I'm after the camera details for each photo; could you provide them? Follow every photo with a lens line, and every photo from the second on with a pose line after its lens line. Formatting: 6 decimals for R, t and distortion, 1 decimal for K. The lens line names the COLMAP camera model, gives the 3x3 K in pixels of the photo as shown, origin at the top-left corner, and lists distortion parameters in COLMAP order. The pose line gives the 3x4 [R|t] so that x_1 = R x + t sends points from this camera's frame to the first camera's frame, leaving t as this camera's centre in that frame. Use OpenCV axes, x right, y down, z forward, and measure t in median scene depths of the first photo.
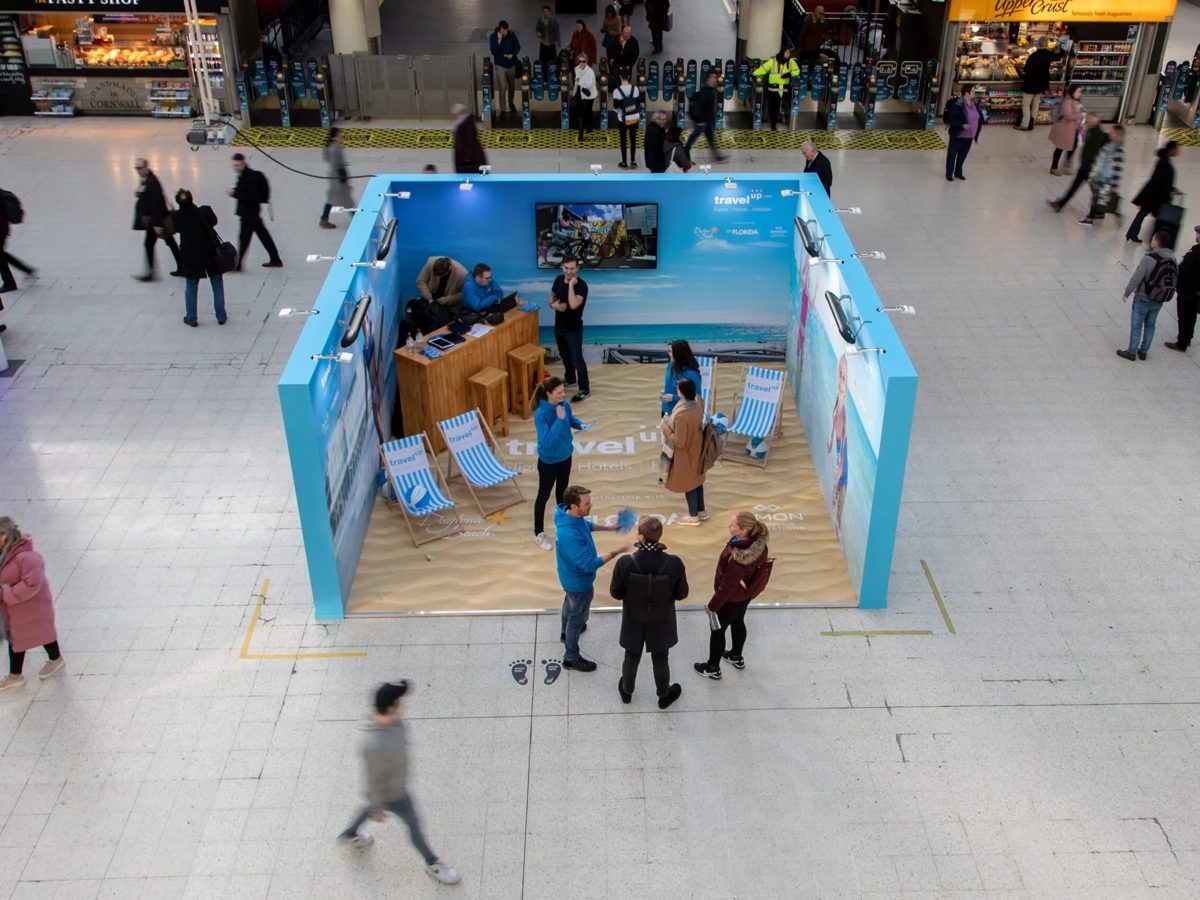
lens RADIAL K [[1165.4, 0, 603.0], [0, 1165.4, 448.6], [0, 0, 1]] dist [0.007202, 0.000000]
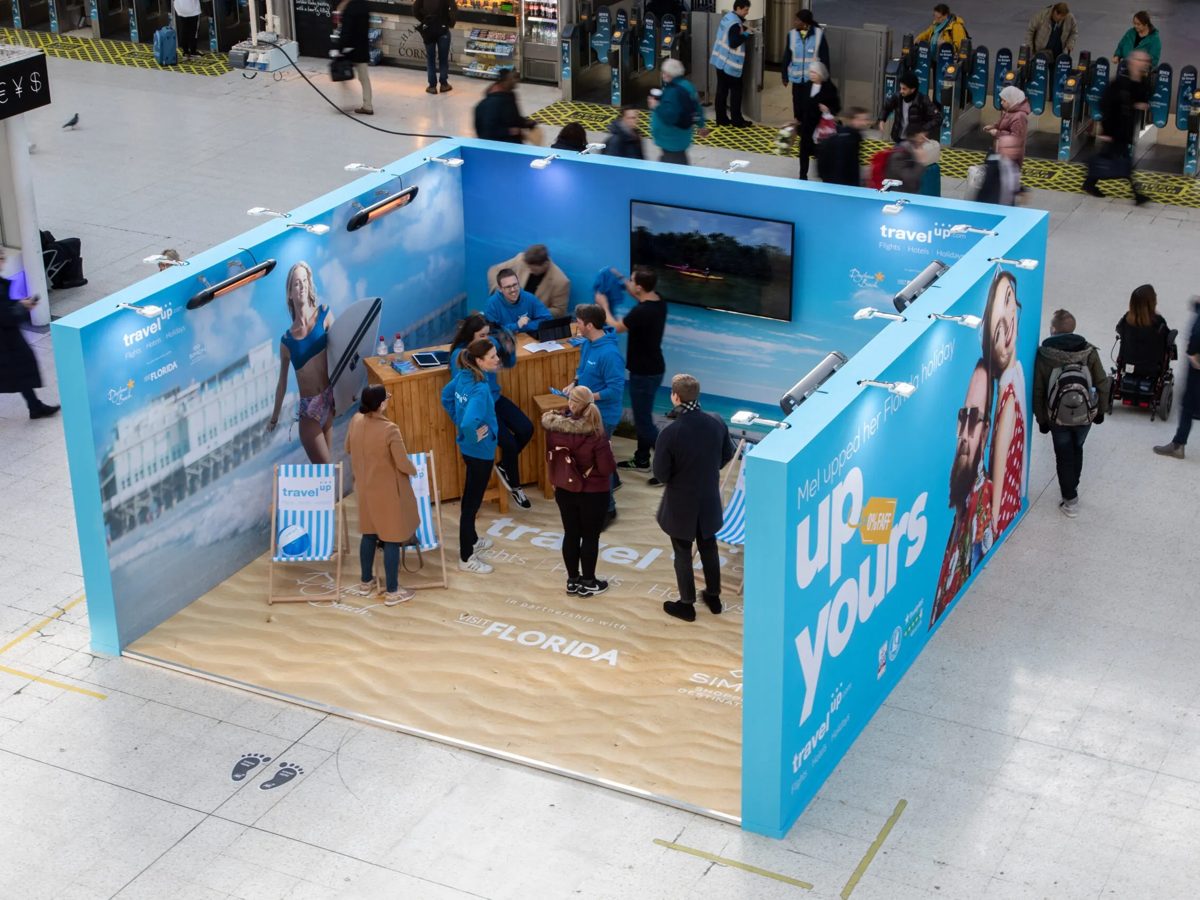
lens RADIAL K [[2015.1, 0, 599.5], [0, 2015.1, 450.3], [0, 0, 1]] dist [0.062322, 0.000000]
pose [[0.863741, 0.180282, -0.470584, 0.506318], [-0.245712, 0.965958, -0.080934, 0.035622], [0.439973, 0.185534, 0.878636, -0.040207]]
